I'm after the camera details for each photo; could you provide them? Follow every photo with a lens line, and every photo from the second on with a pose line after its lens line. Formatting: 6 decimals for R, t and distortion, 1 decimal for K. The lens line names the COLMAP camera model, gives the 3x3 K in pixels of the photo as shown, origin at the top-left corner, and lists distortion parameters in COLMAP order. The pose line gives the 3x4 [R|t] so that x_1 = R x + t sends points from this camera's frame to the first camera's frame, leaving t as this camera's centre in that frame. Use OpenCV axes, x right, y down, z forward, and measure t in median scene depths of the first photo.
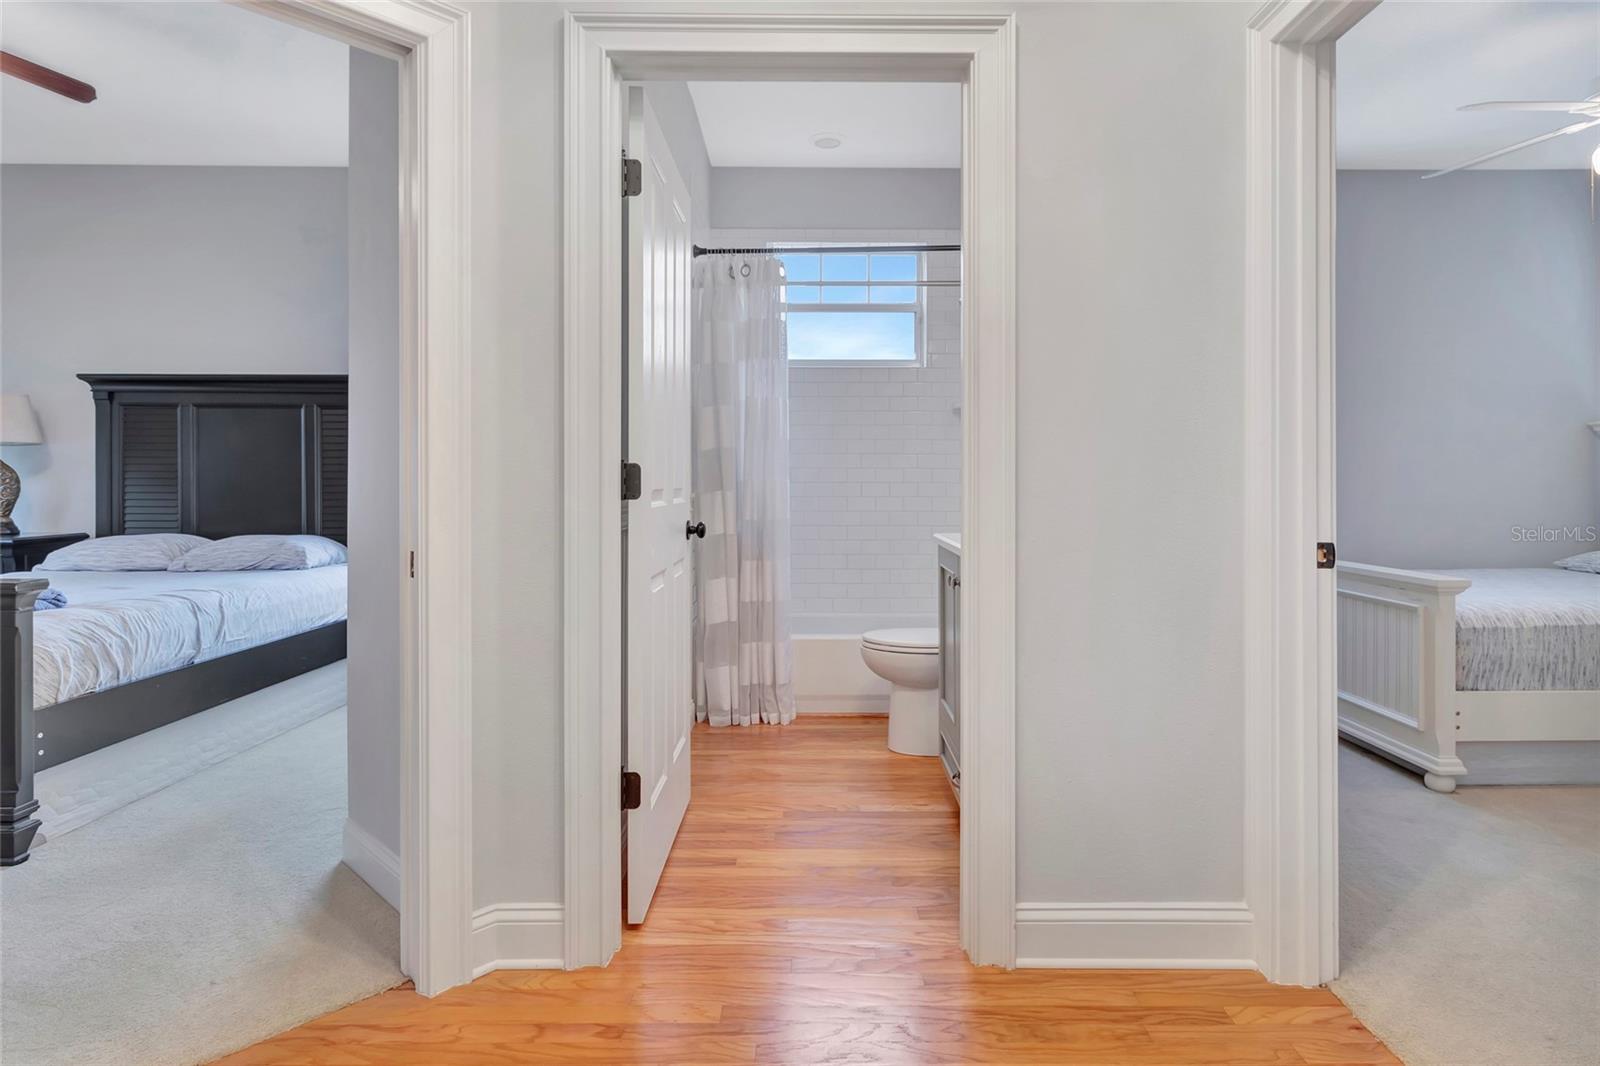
lens RADIAL K [[855.4, 0, 807.2], [0, 855.4, 483.3], [0, 0, 1]] dist [0.003472, 0.000643]
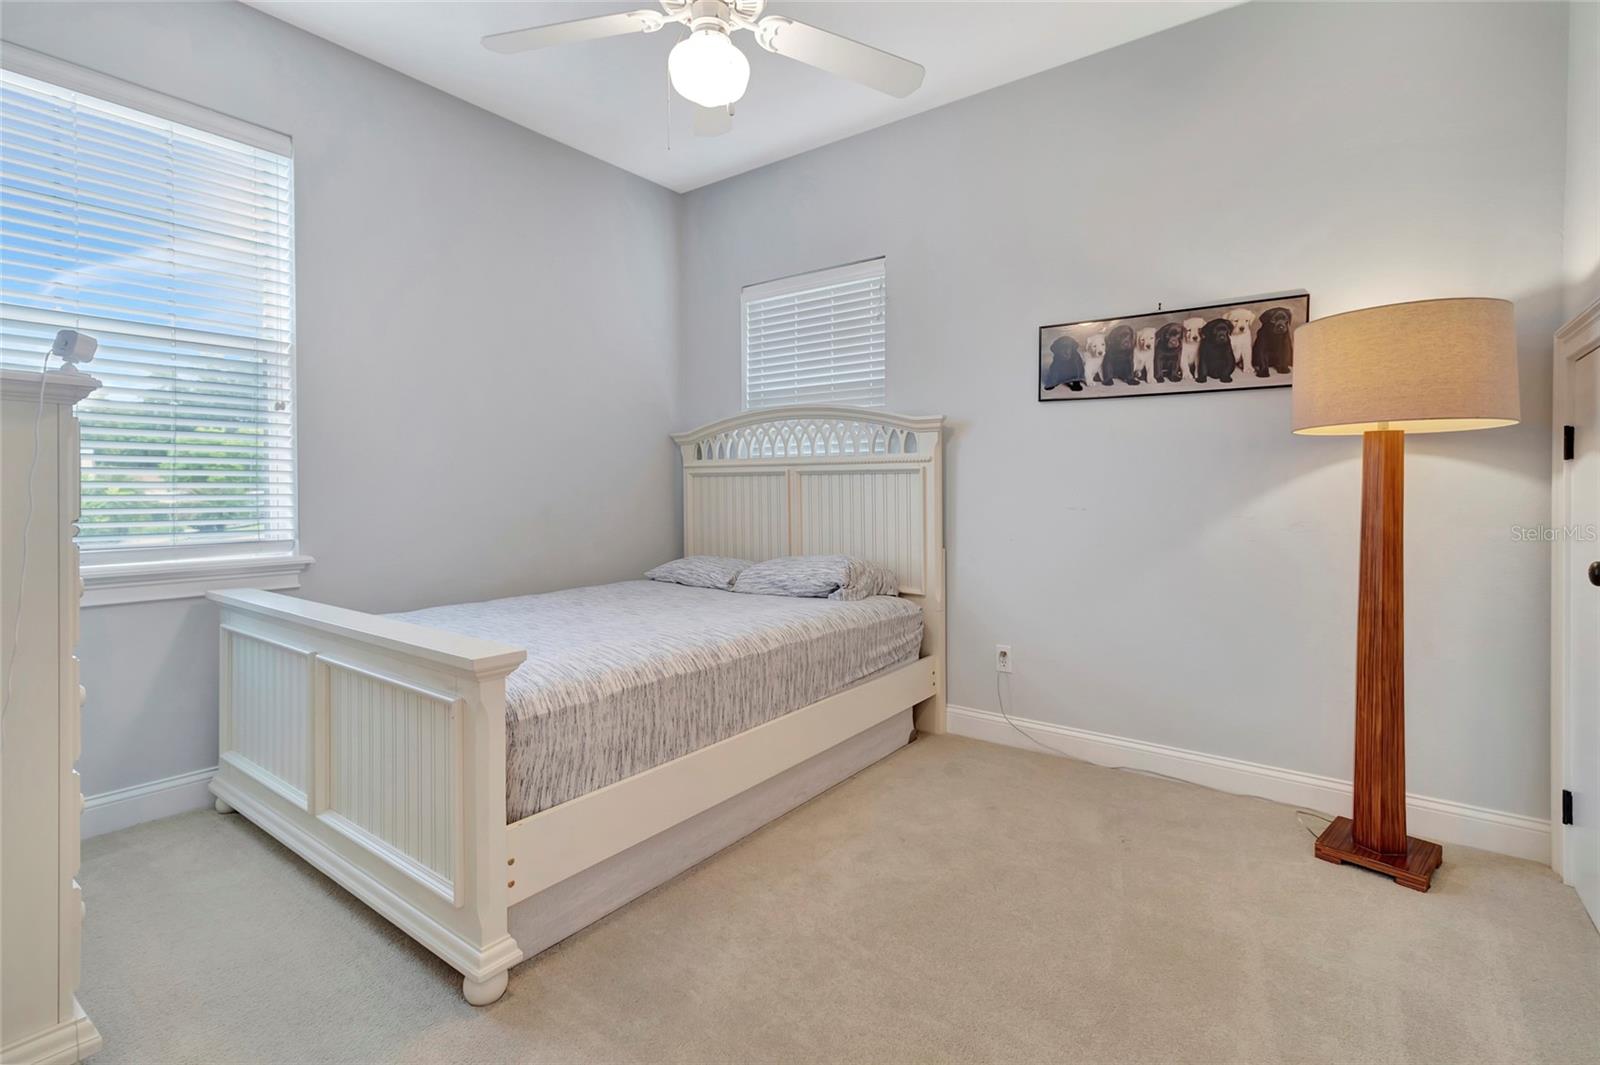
lens RADIAL K [[746.4, 0, 822.4], [0, 746.4, 494.8], [0, 0, 1]] dist [0.006313, -0.000034]
pose [[0.593850, -0.006666, 0.804548, 0.453260], [0.003664, 0.999978, 0.005580, -0.002007], [-0.804567, -0.000365, 0.593861, 0.489605]]
